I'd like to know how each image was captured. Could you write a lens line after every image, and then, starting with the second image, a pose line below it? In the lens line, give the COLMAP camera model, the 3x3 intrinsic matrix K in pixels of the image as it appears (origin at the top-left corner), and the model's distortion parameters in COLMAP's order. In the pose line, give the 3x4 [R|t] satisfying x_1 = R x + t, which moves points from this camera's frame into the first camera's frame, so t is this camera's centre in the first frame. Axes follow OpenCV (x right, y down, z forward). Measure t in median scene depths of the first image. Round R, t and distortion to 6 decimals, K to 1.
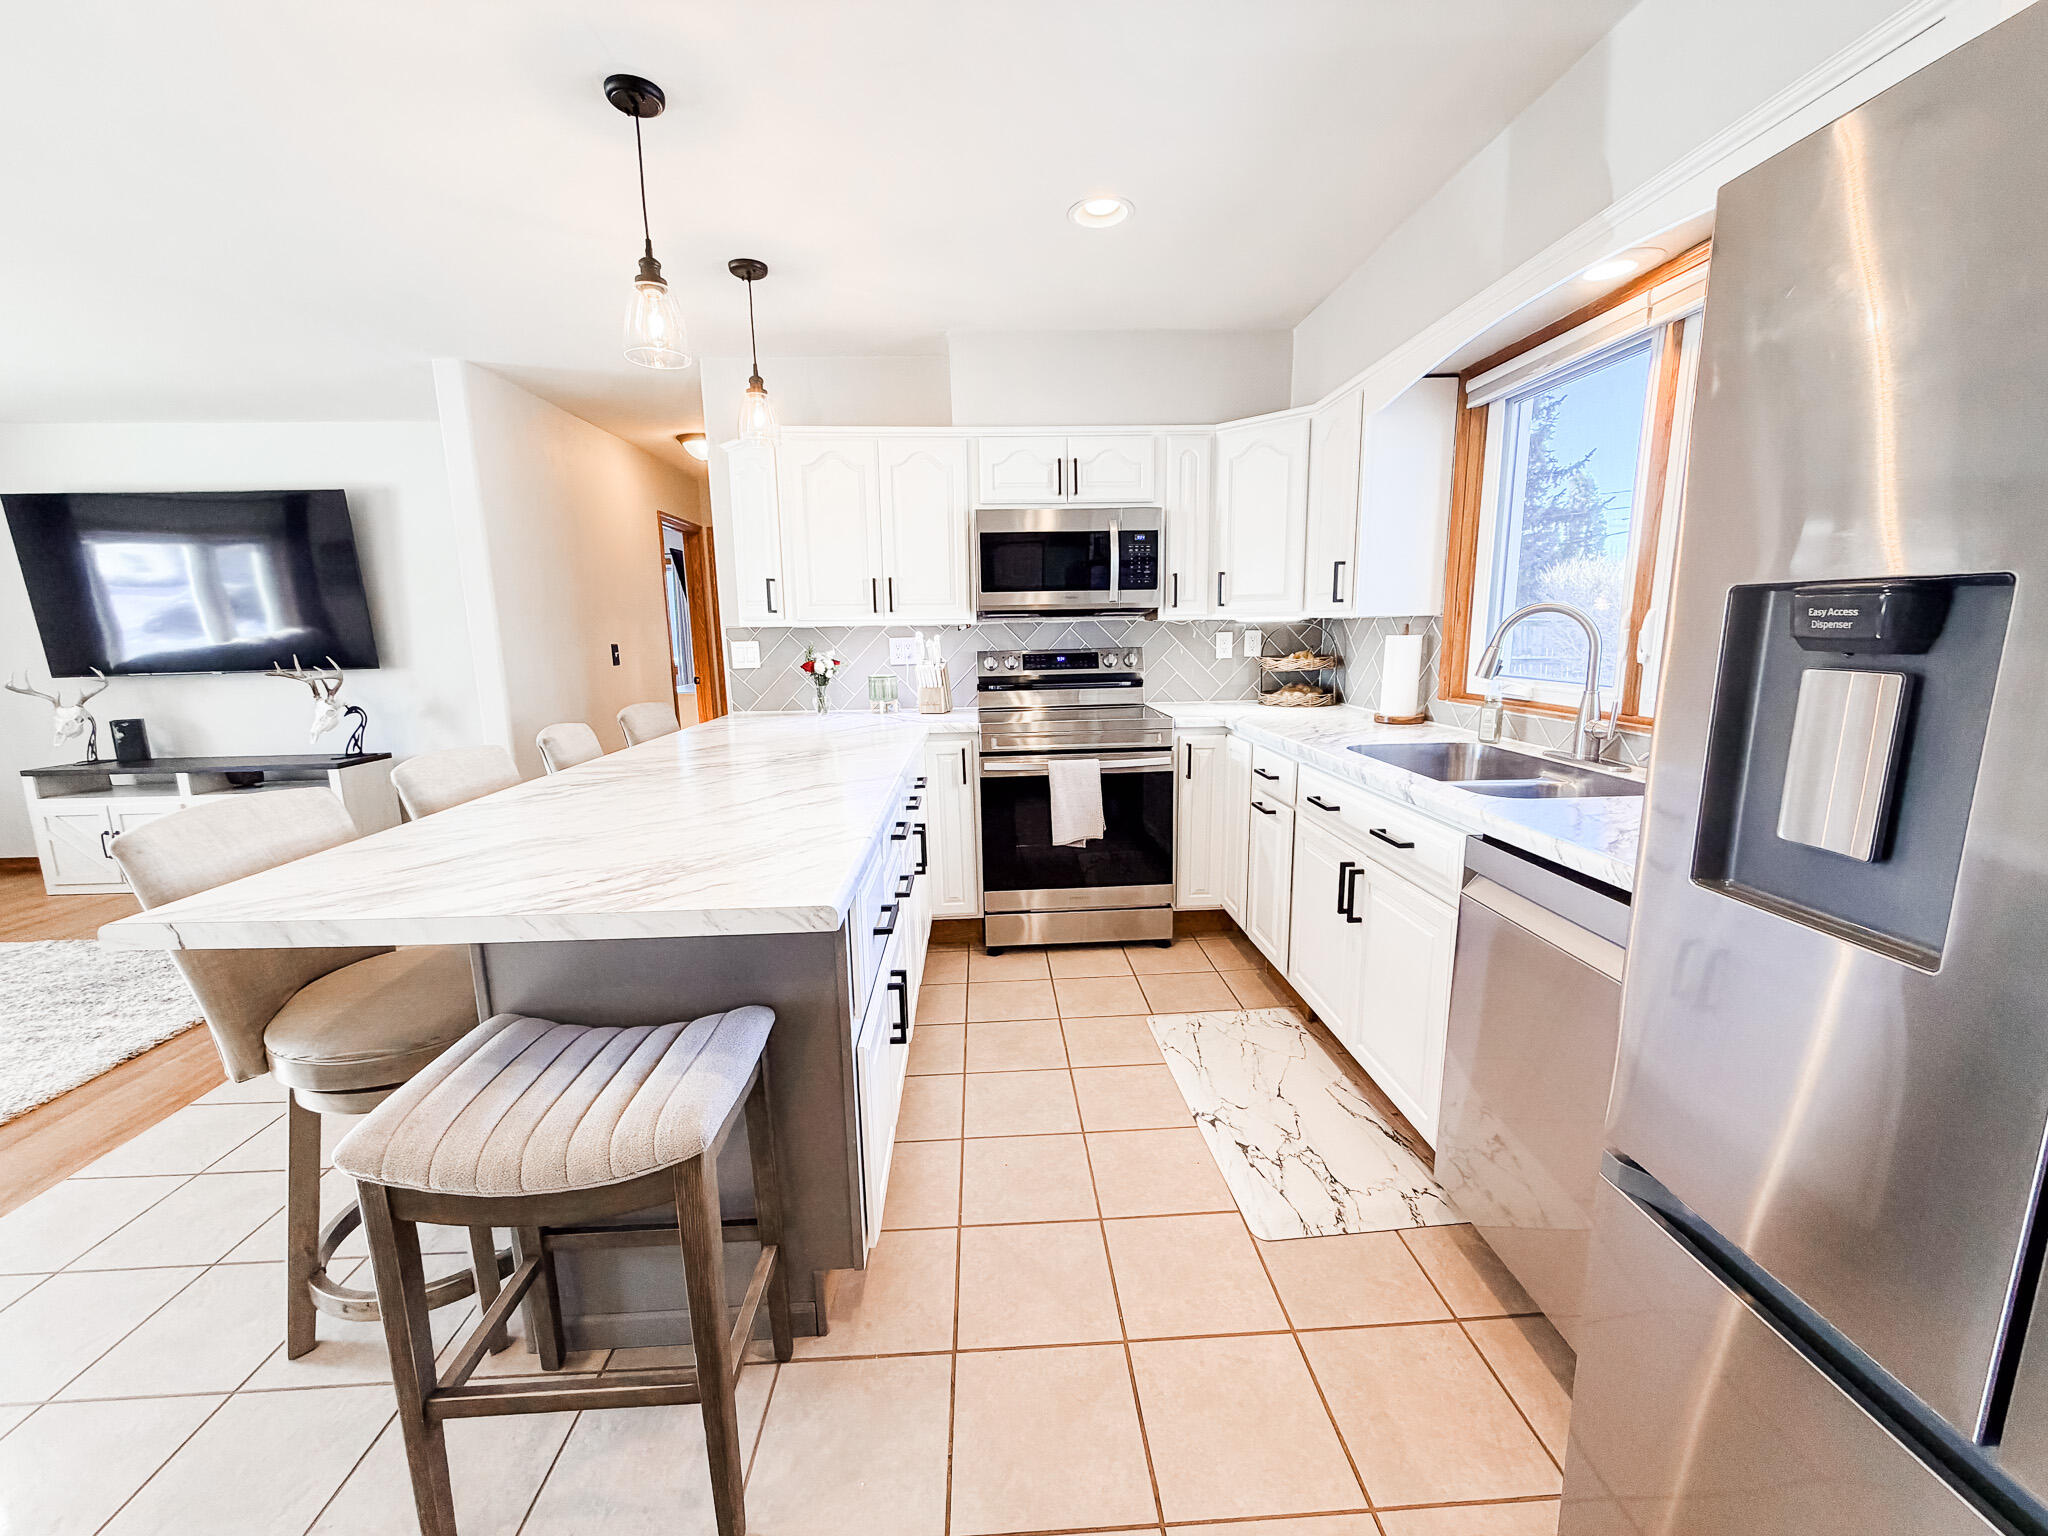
lens RADIAL K [[818.2, 0, 1018.0], [0, 818.2, 772.4], [0, 0, 1]] dist [0.000548, -0.000032]
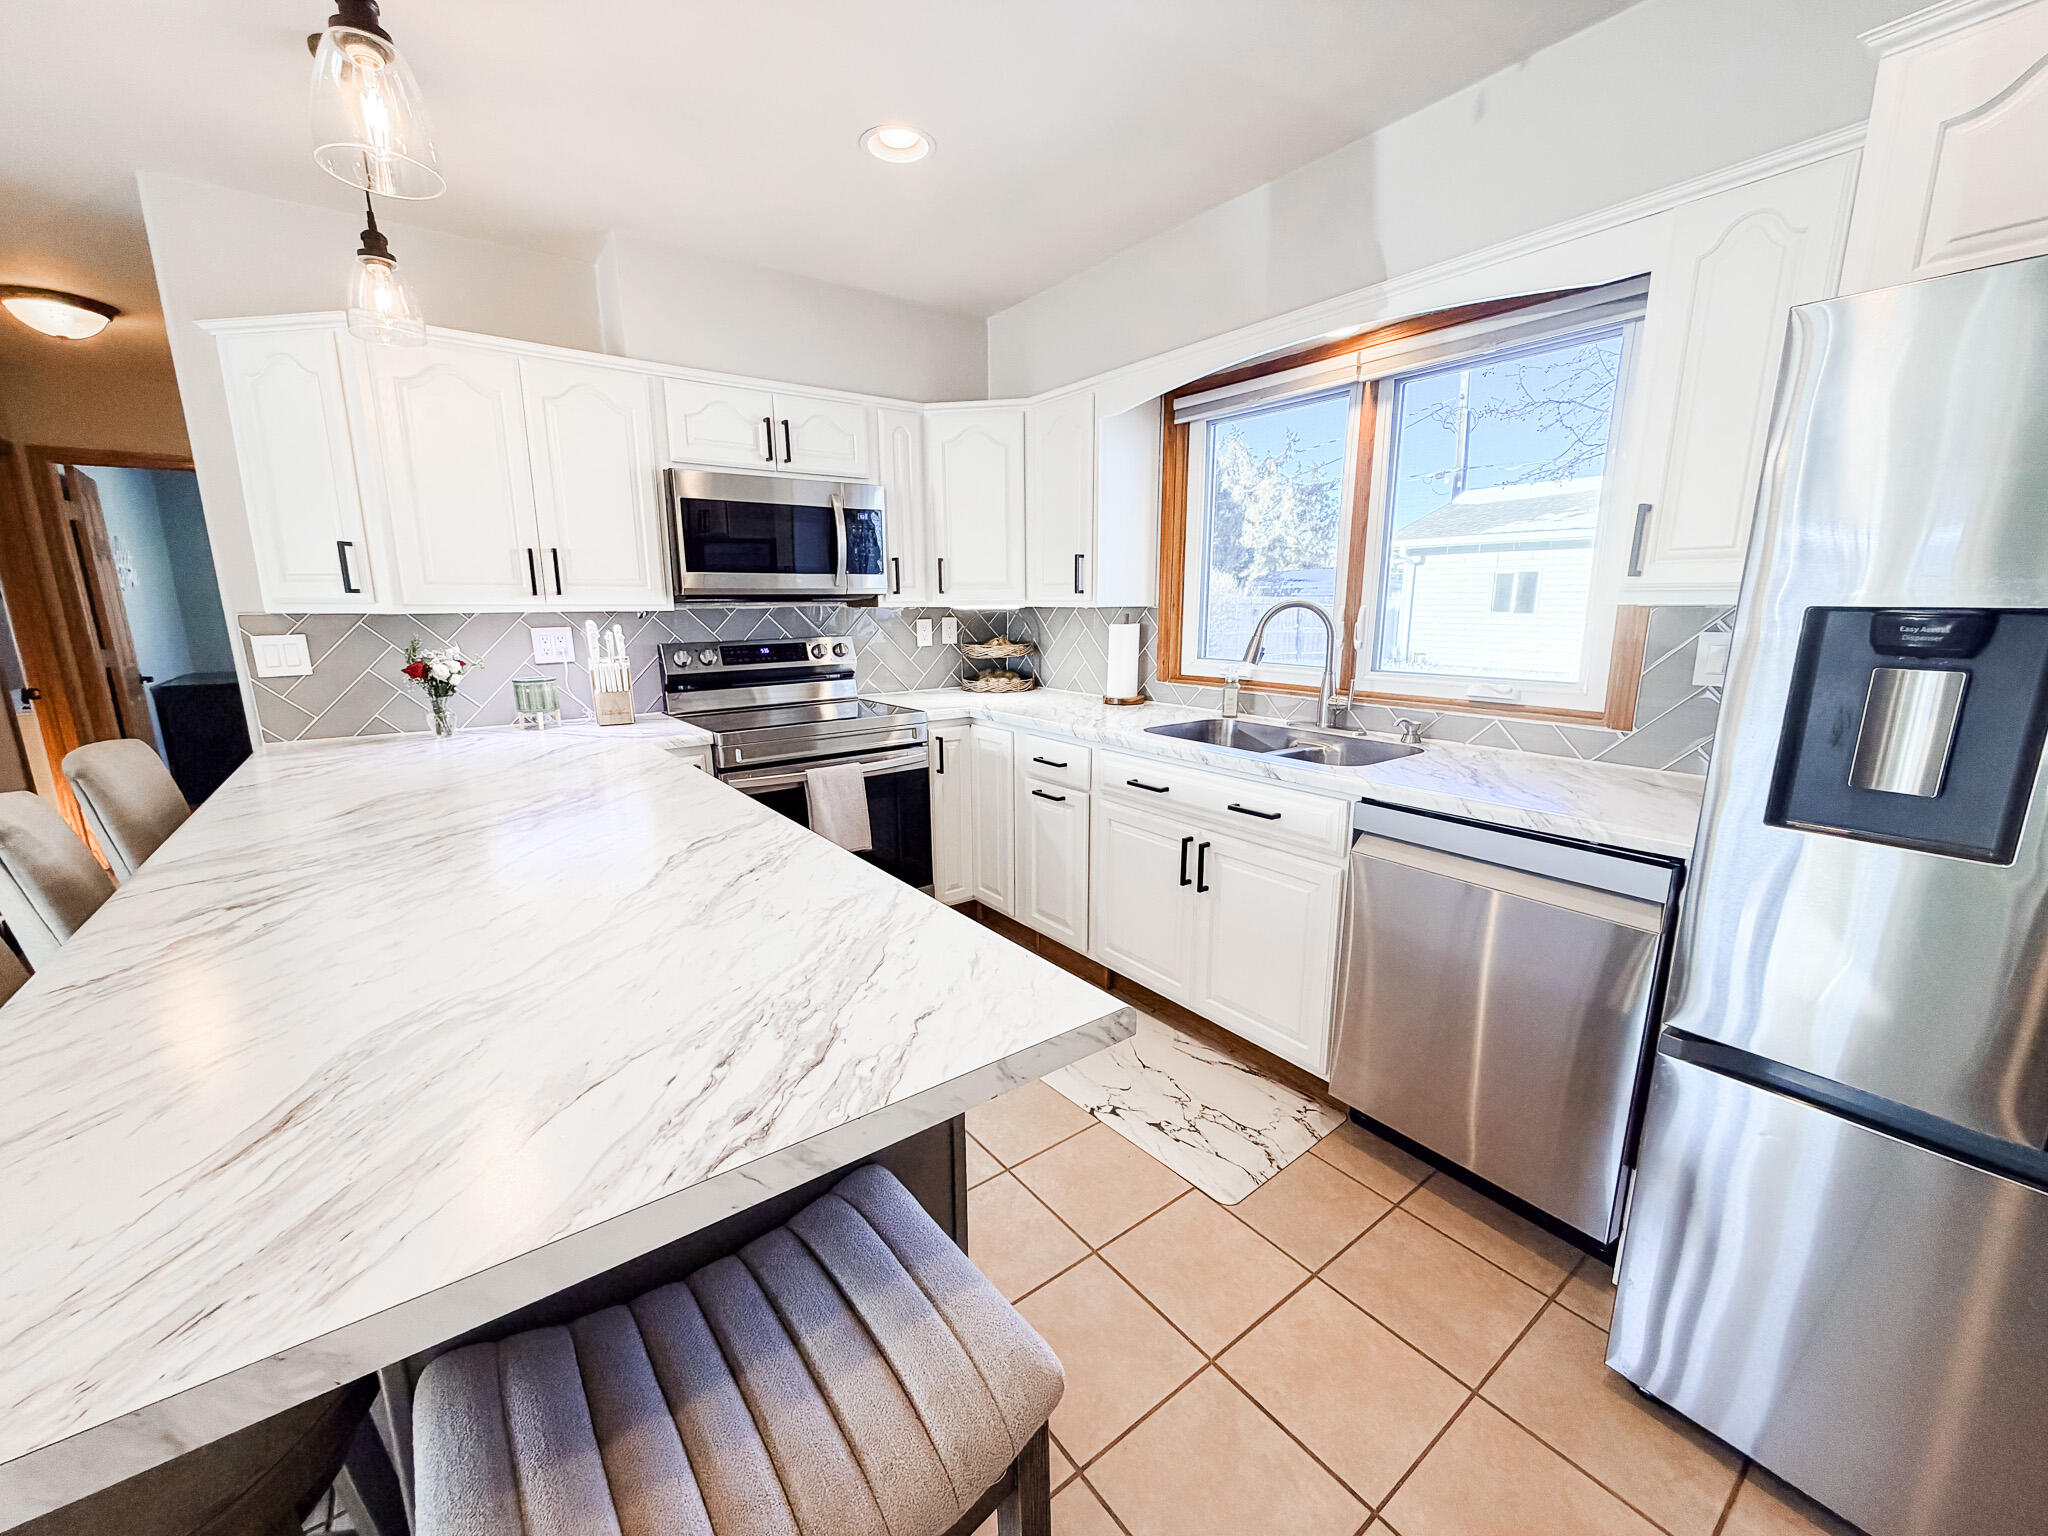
lens RADIAL K [[818.2, 0, 1020.9], [0, 818.2, 771.5], [0, 0, 1]] dist [0.000548, -0.000032]
pose [[0.828054, -0.104293, 0.550862, -0.274573], [0.091154, 0.994516, 0.051267, -0.039721], [-0.553188, 0.007761, 0.833020, 0.161622]]
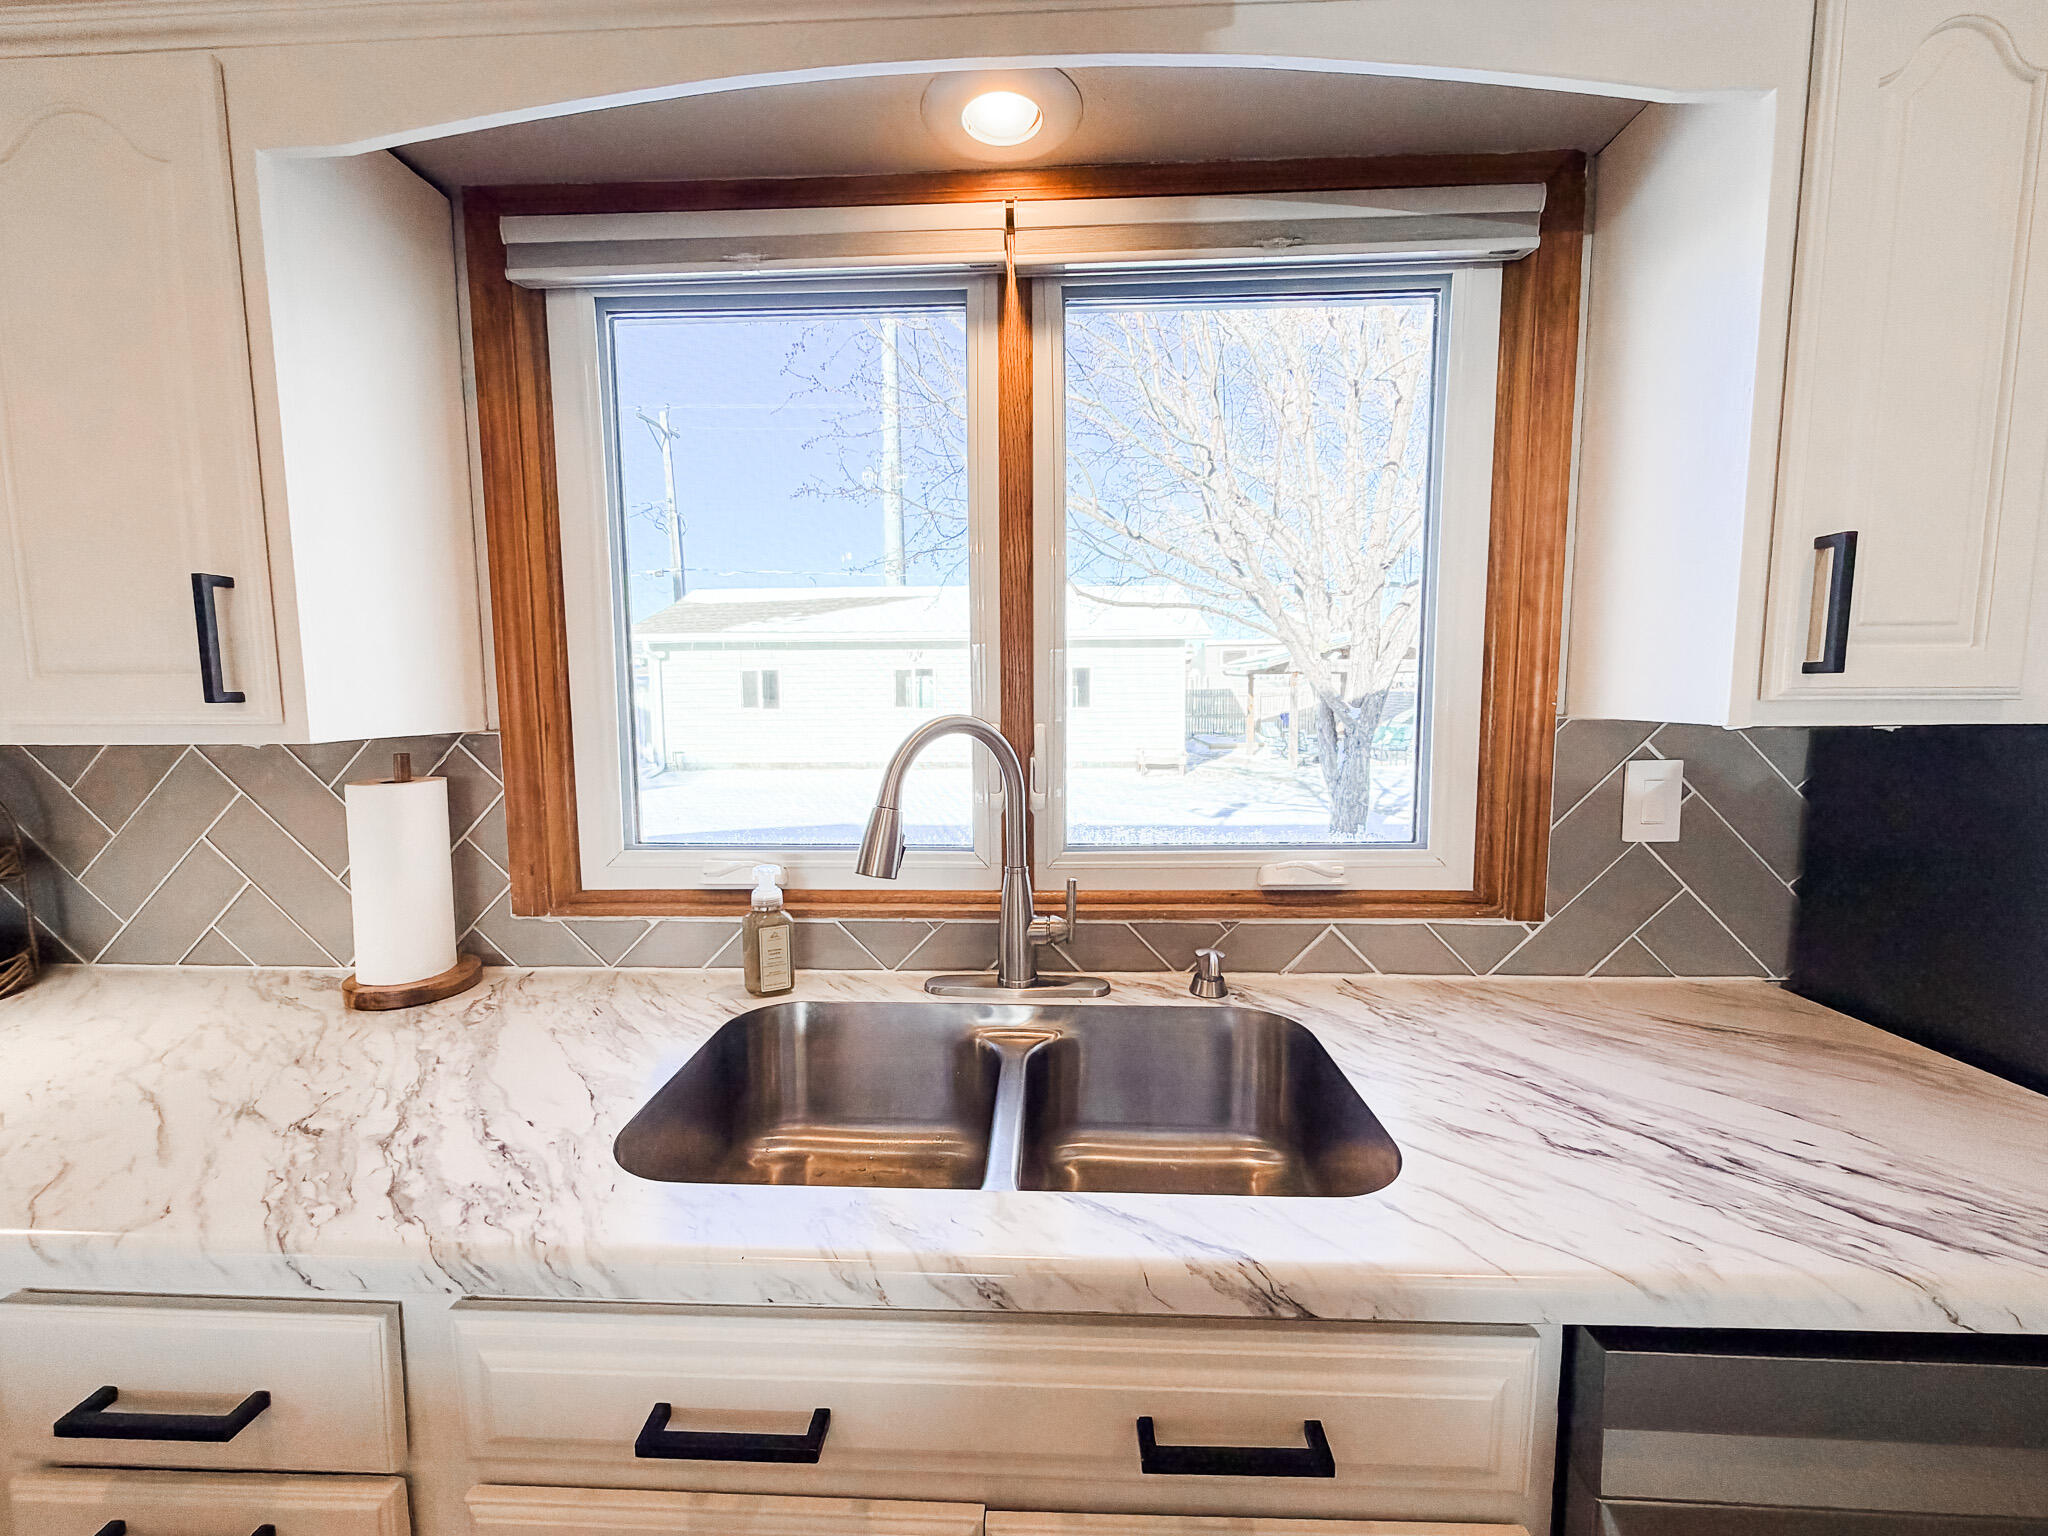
lens RADIAL K [[818.2, 0, 1018.5], [0, 818.2, 768.8], [0, 0, 1]] dist [0.000548, -0.000032]
pose [[0.088064, -0.080064, 0.992892, 0.096989], [0.181084, 0.981443, 0.063080, -0.144686], [-0.979517, 0.174242, 0.100928, 0.661575]]
